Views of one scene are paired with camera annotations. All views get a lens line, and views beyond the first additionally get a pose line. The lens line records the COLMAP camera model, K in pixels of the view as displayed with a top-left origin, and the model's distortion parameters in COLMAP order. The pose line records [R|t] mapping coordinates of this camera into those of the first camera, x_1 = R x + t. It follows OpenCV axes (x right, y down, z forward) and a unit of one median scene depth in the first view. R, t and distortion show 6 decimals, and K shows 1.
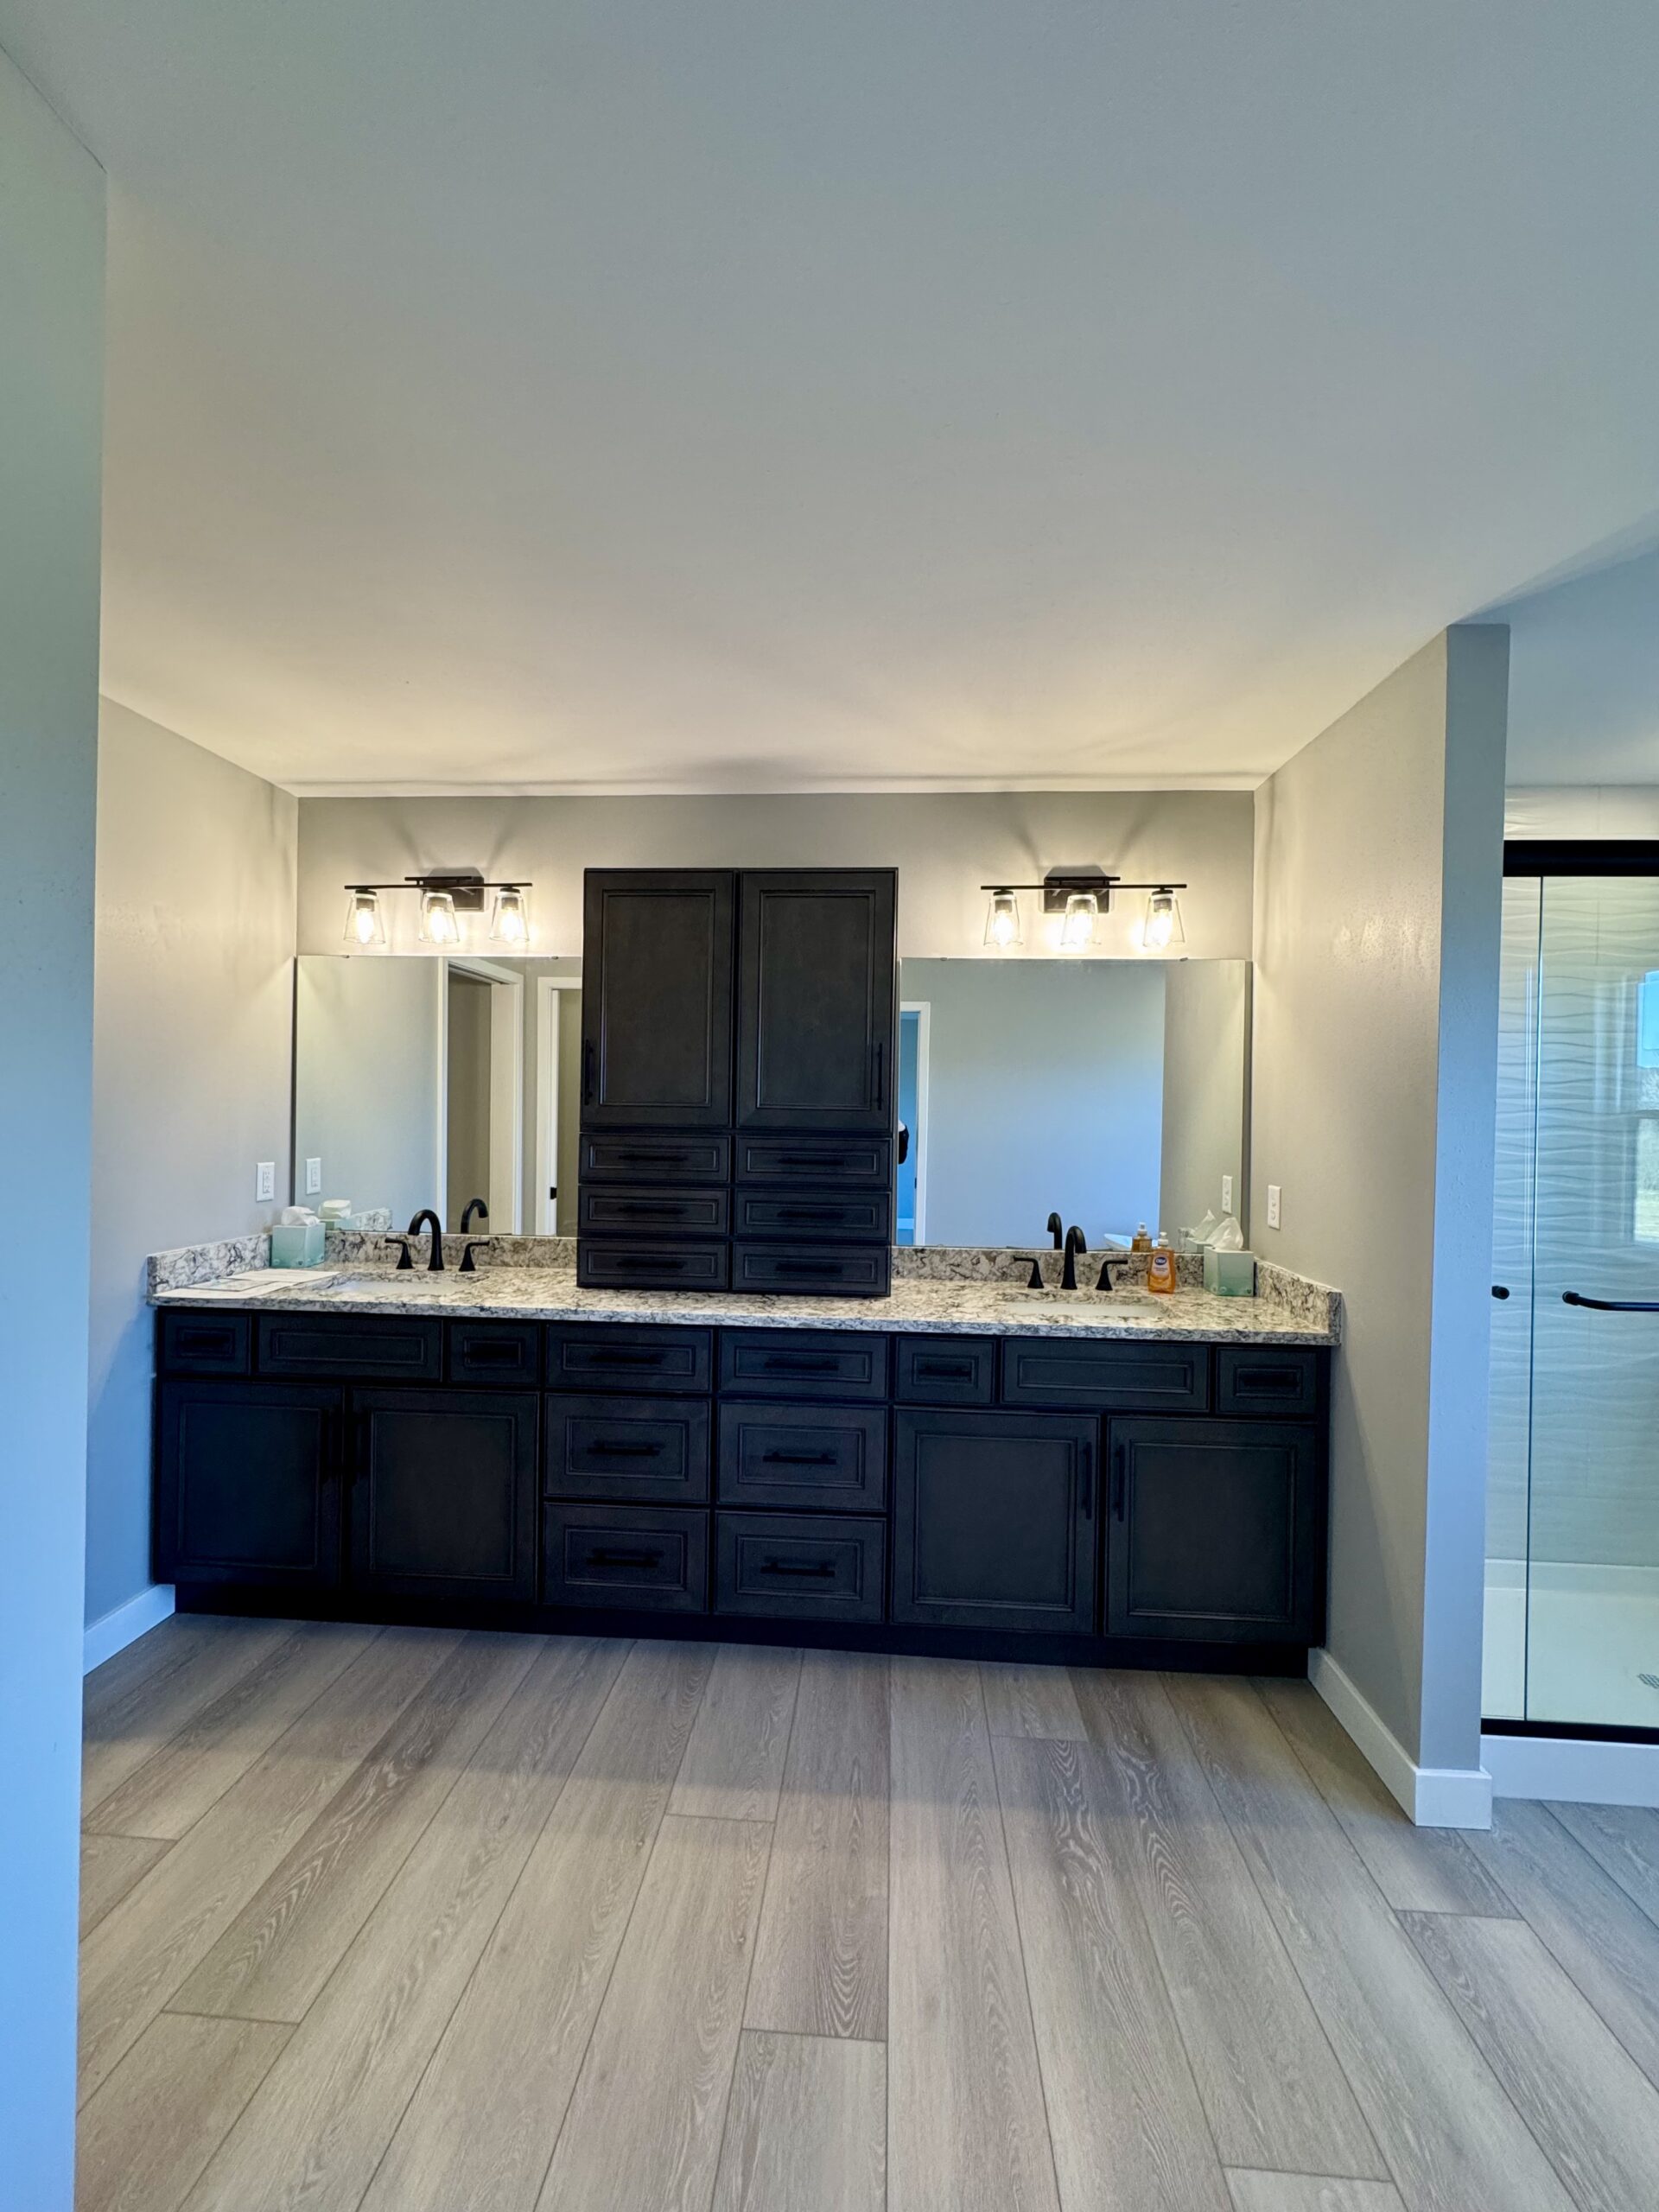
lens RADIAL K [[883.5, 0, 832.6], [0, 883.5, 1108.6], [0, 0, 1]] dist [-0.000561, 0.000138]
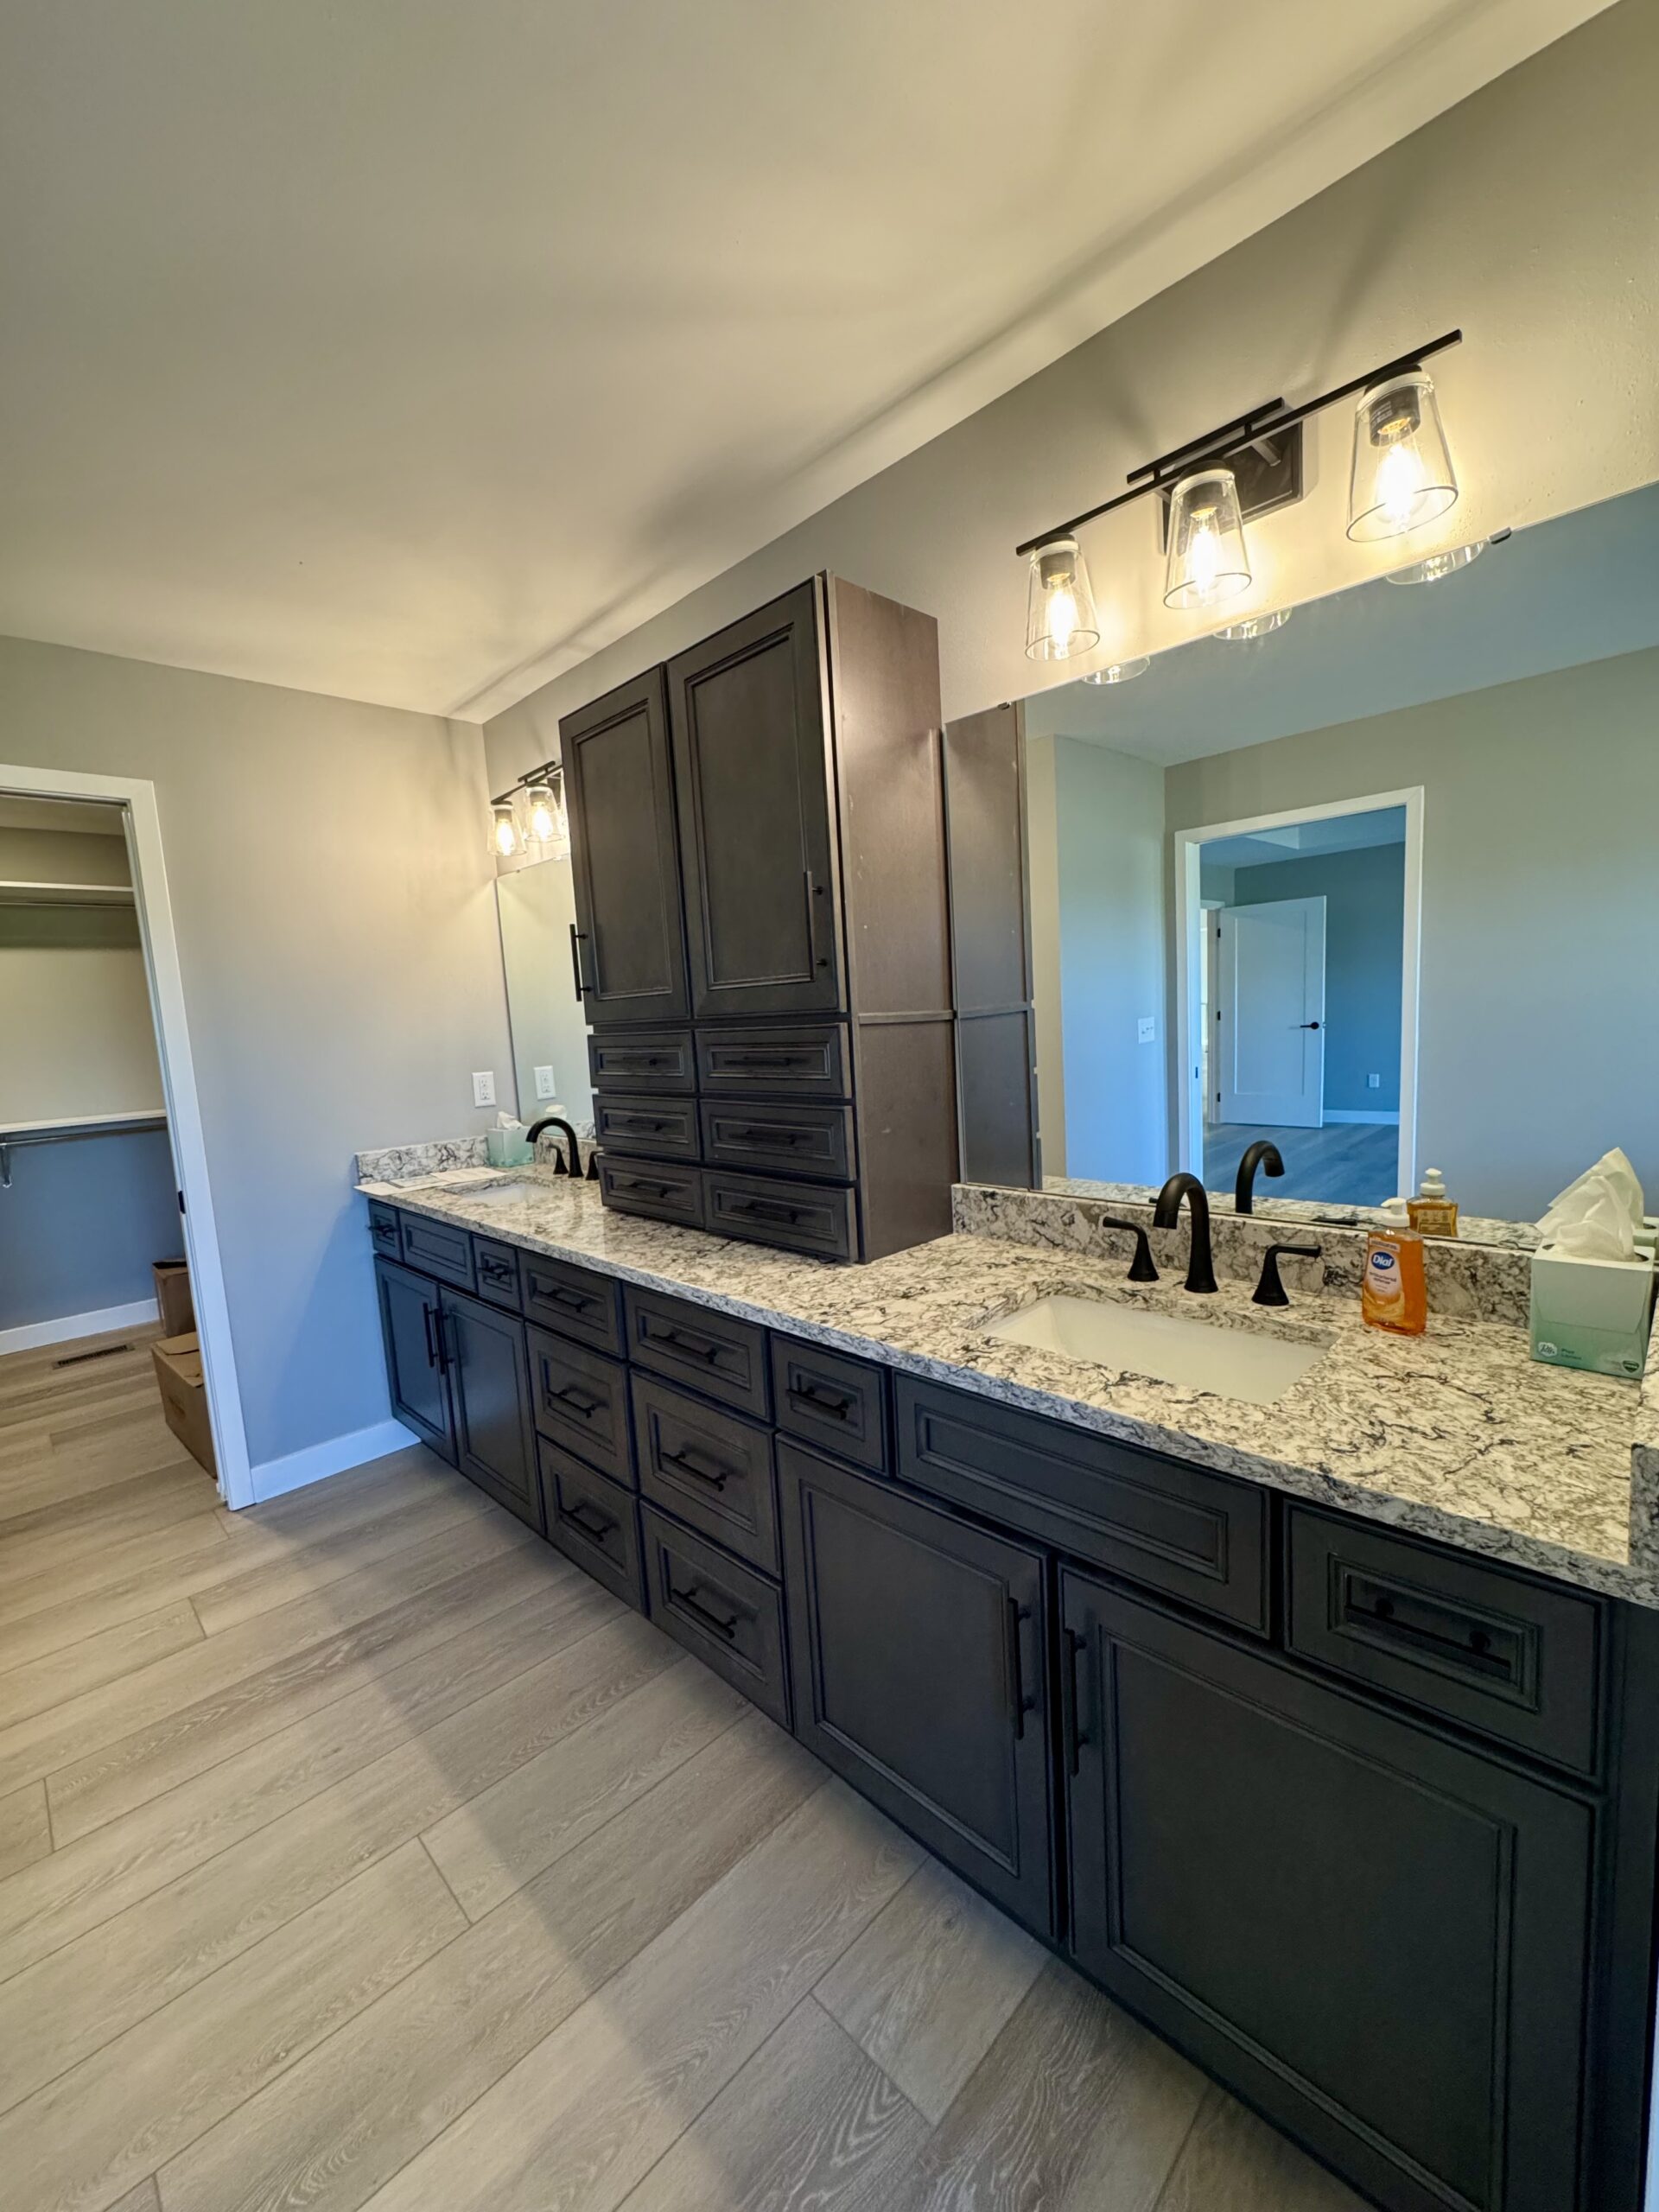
lens RADIAL K [[886.4, 0, 836.6], [0, 886.4, 1110.2], [0, 0, 1]] dist [-0.002301, -0.000377]
pose [[0.752104, 0.012223, -0.658931, 0.535314], [0.071131, 0.992482, 0.099599, 0.036648], [0.655194, -0.121780, 0.745581, 0.571048]]
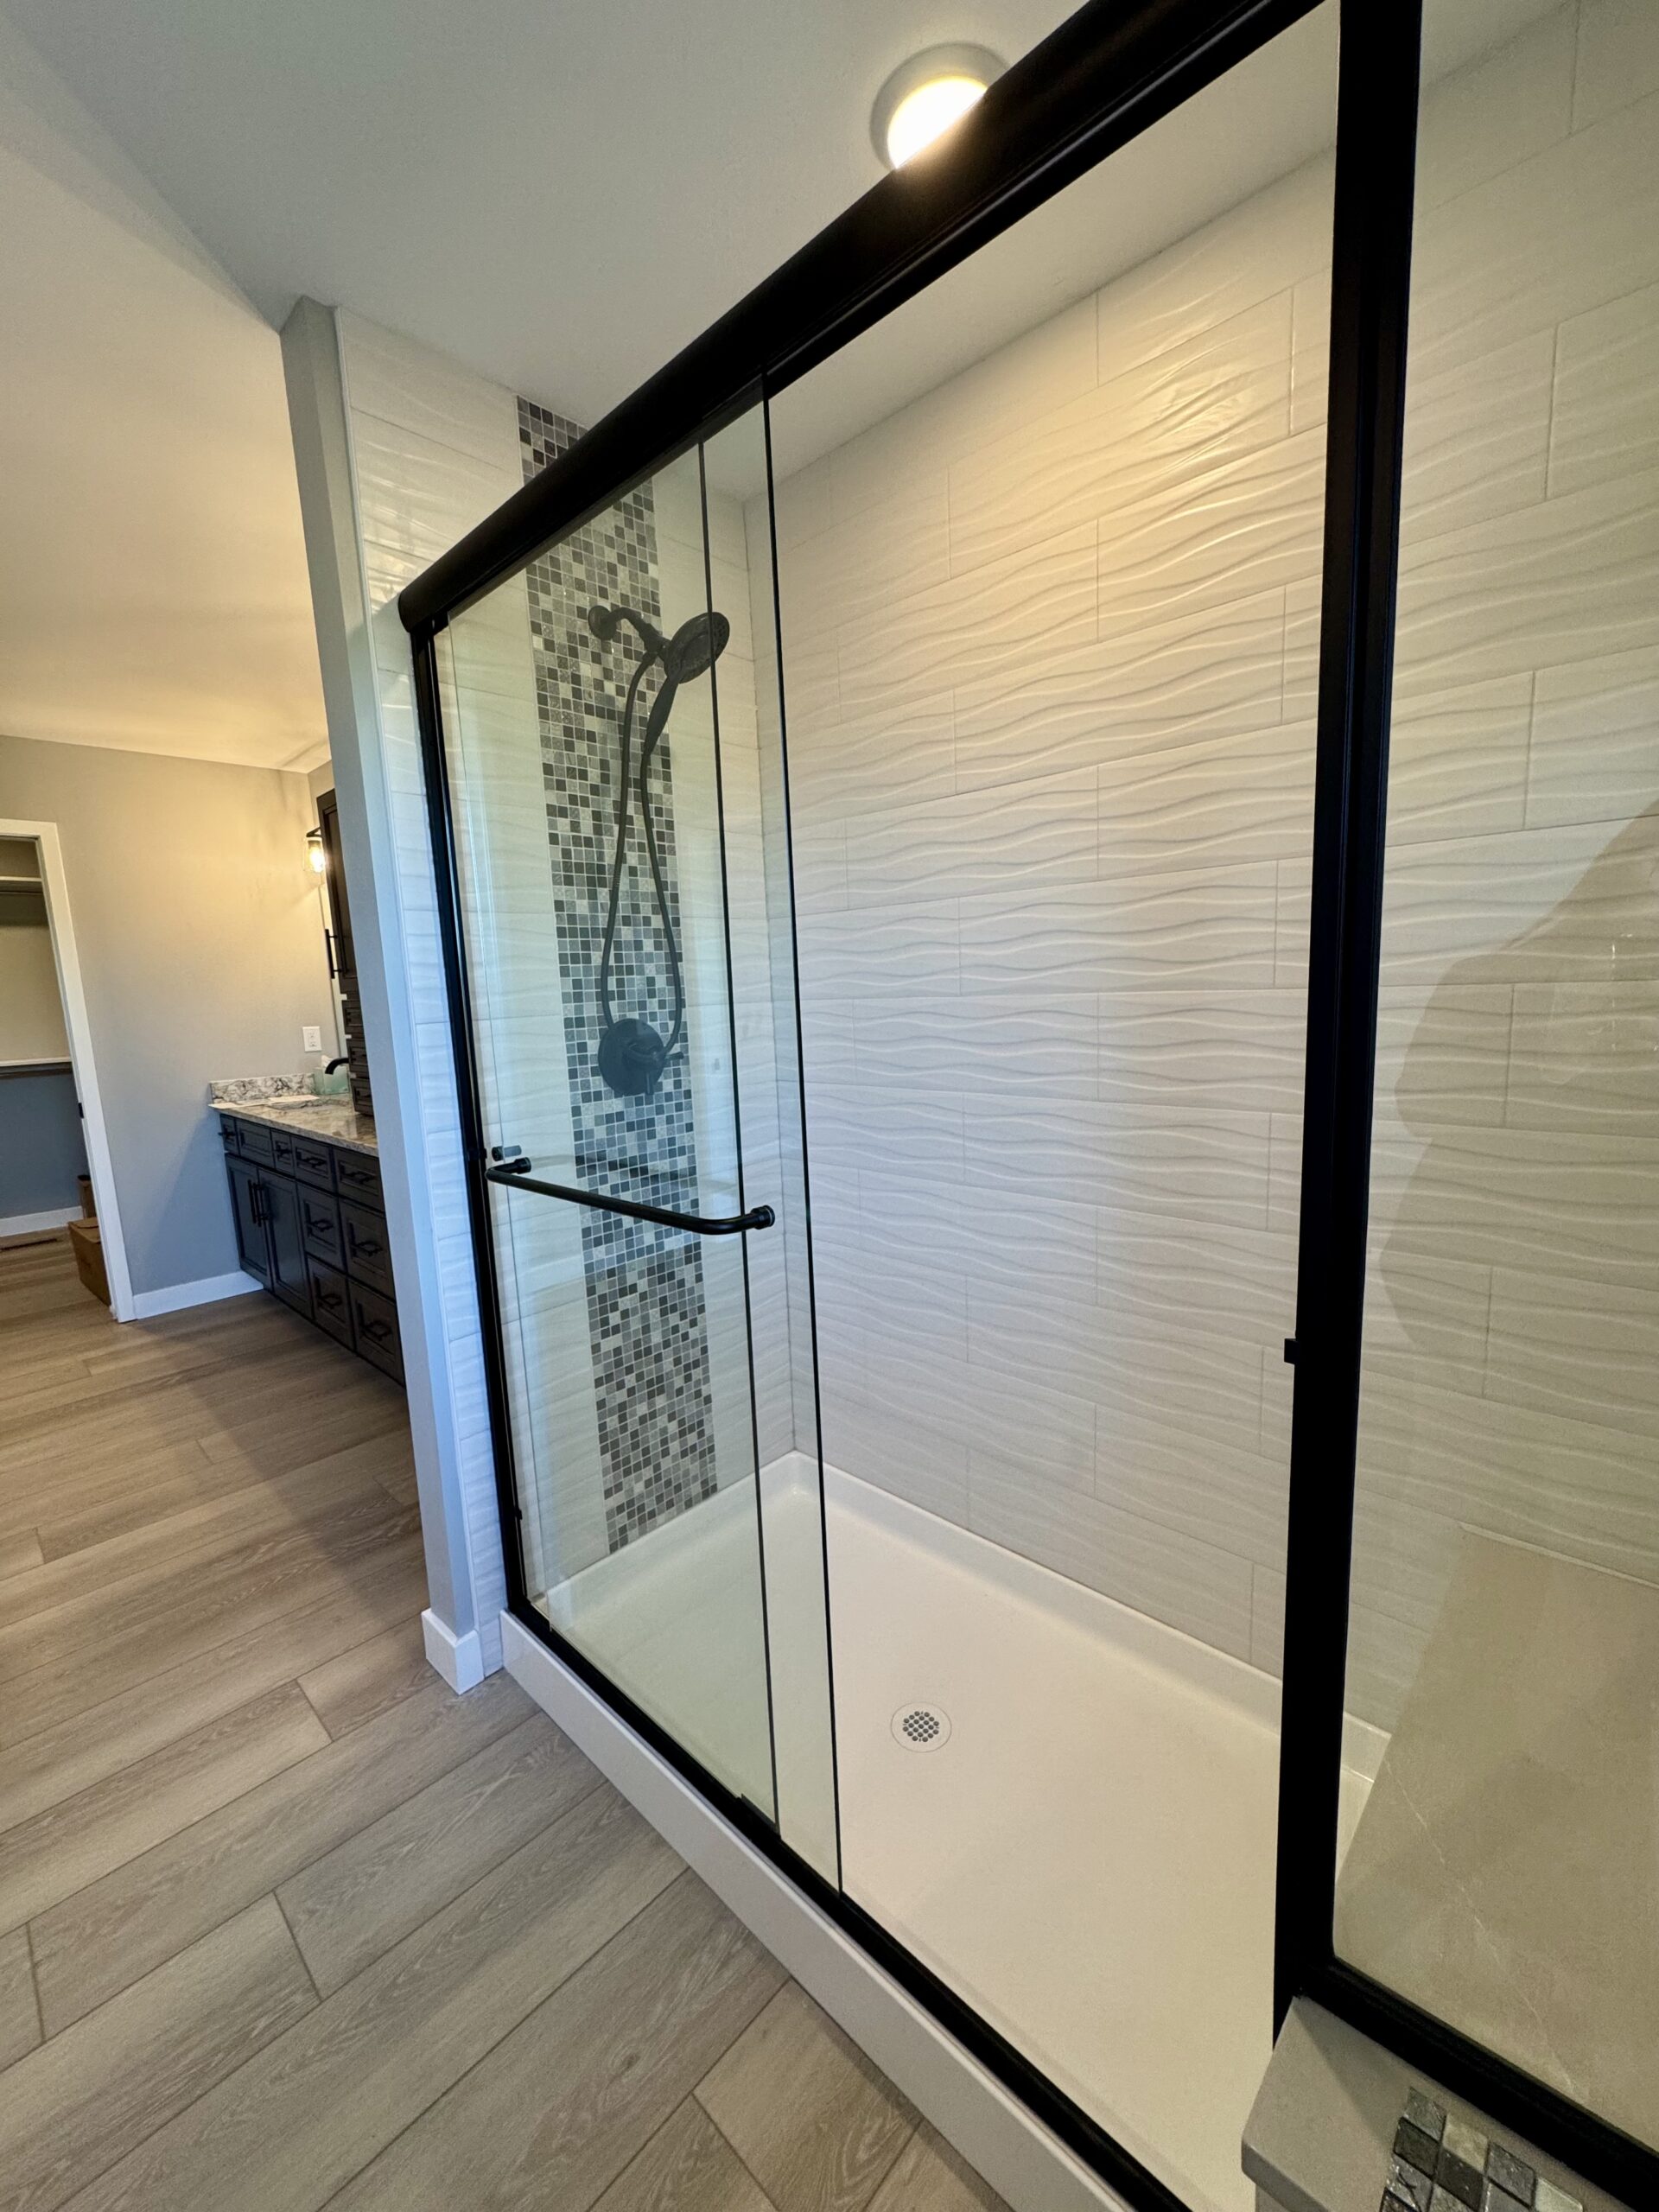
lens RADIAL K [[886.4, 0, 836.6], [0, 886.4, 1110.2], [0, 0, 1]] dist [-0.002301, -0.000377]
pose [[0.769270, 0.041561, -0.637571, 1.315592], [0.055140, 0.989841, 0.131053, 0.067113], [0.636540, -0.135971, 0.759163, 0.493018]]
